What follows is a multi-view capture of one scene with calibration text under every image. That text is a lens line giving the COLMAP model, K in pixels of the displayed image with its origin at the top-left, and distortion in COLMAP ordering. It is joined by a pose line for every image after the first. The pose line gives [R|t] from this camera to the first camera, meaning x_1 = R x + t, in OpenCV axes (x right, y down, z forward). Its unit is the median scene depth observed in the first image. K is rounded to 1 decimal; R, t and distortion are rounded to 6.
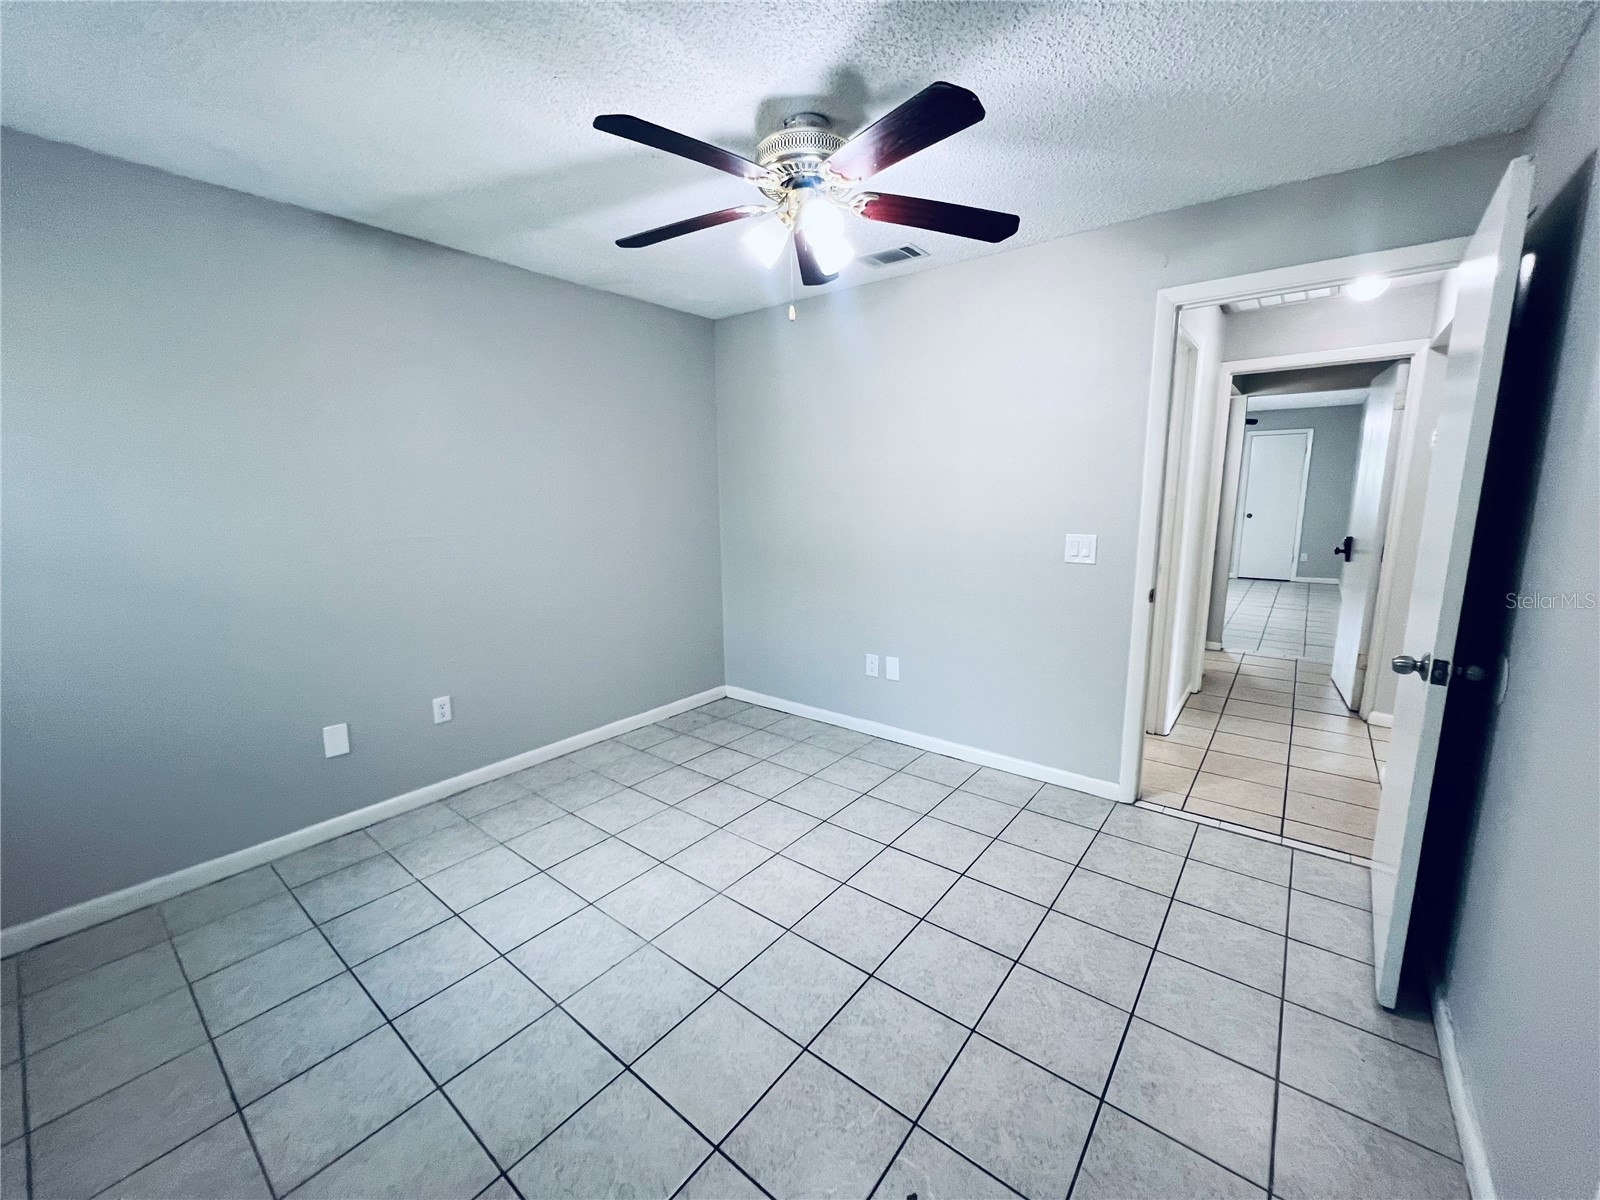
lens RADIAL K [[641.0, 0, 803.4], [0, 641.0, 598.4], [0, 0, 1]] dist [0.000950, 0.000244]
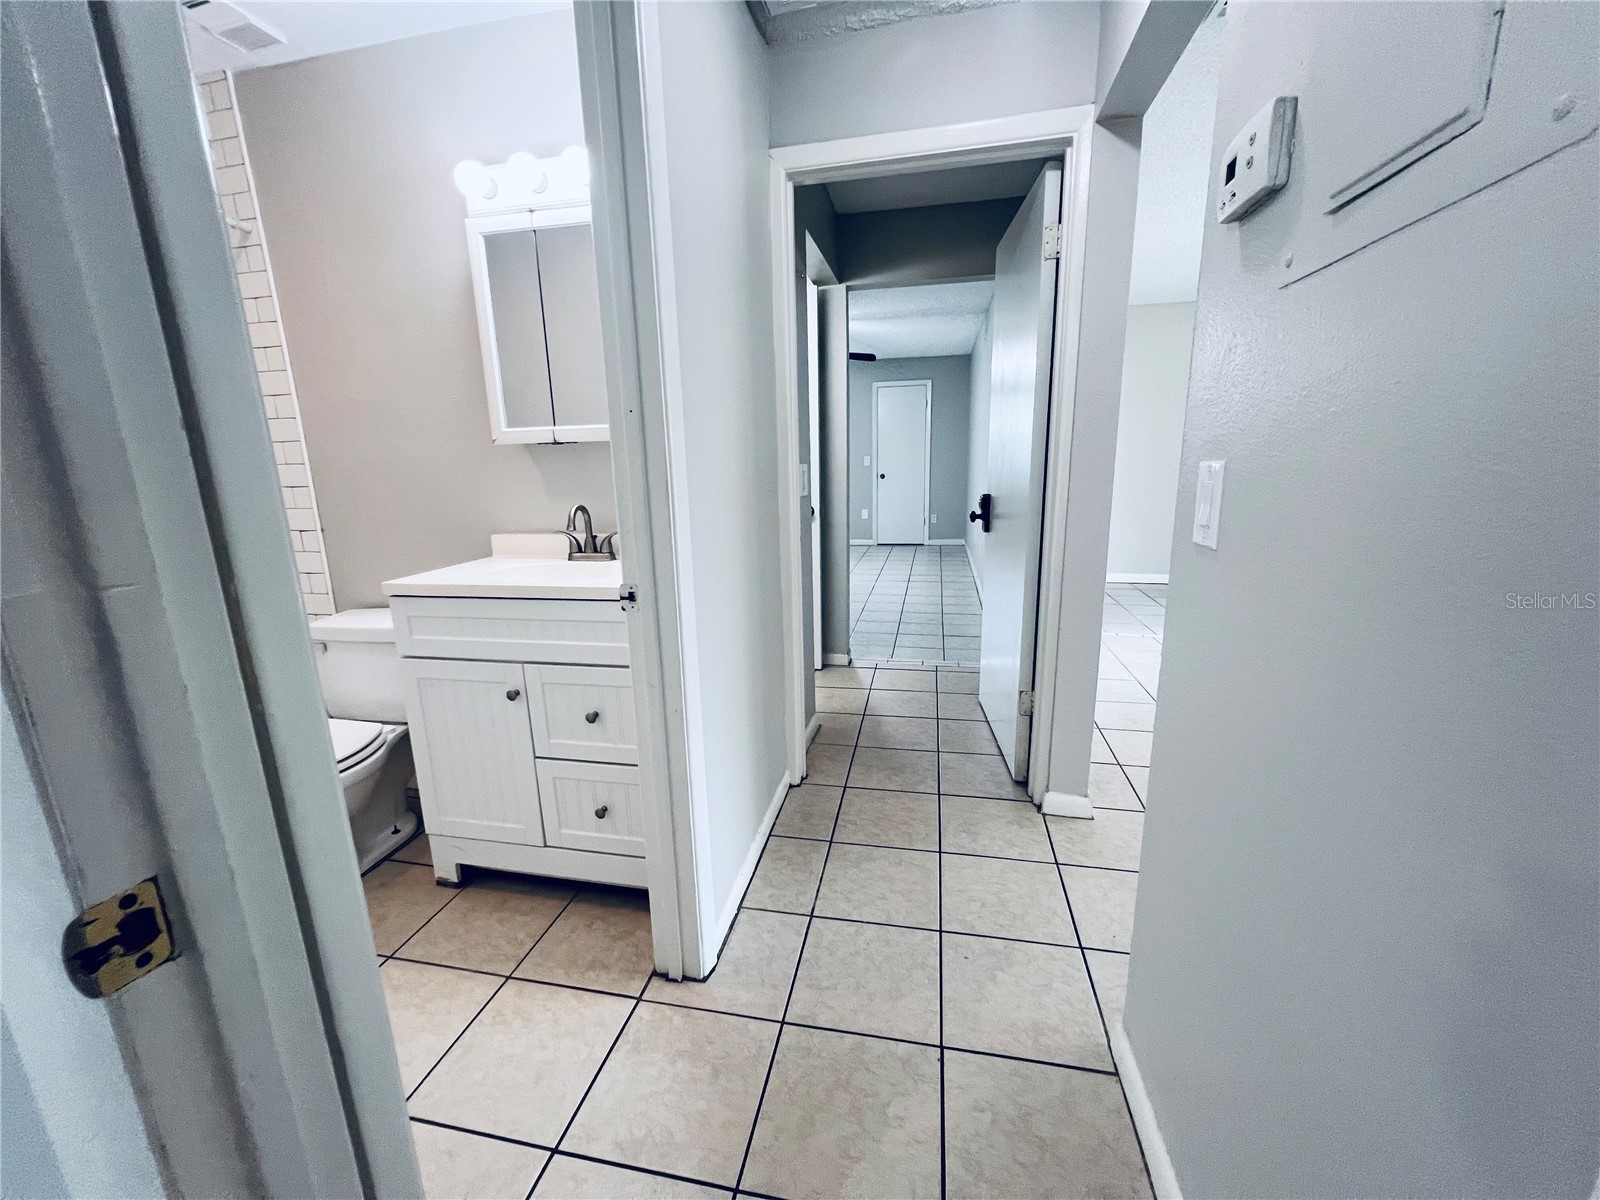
lens RADIAL K [[641.0, 0, 796.4], [0, 641.0, 599.1], [0, 0, 1]] dist [0.000950, 0.000244]
pose [[0.897785, -0.108184, 0.426940, 0.343453], [0.090613, 0.993996, 0.061328, -0.042516], [-0.431012, -0.016373, 0.902198, 0.438846]]
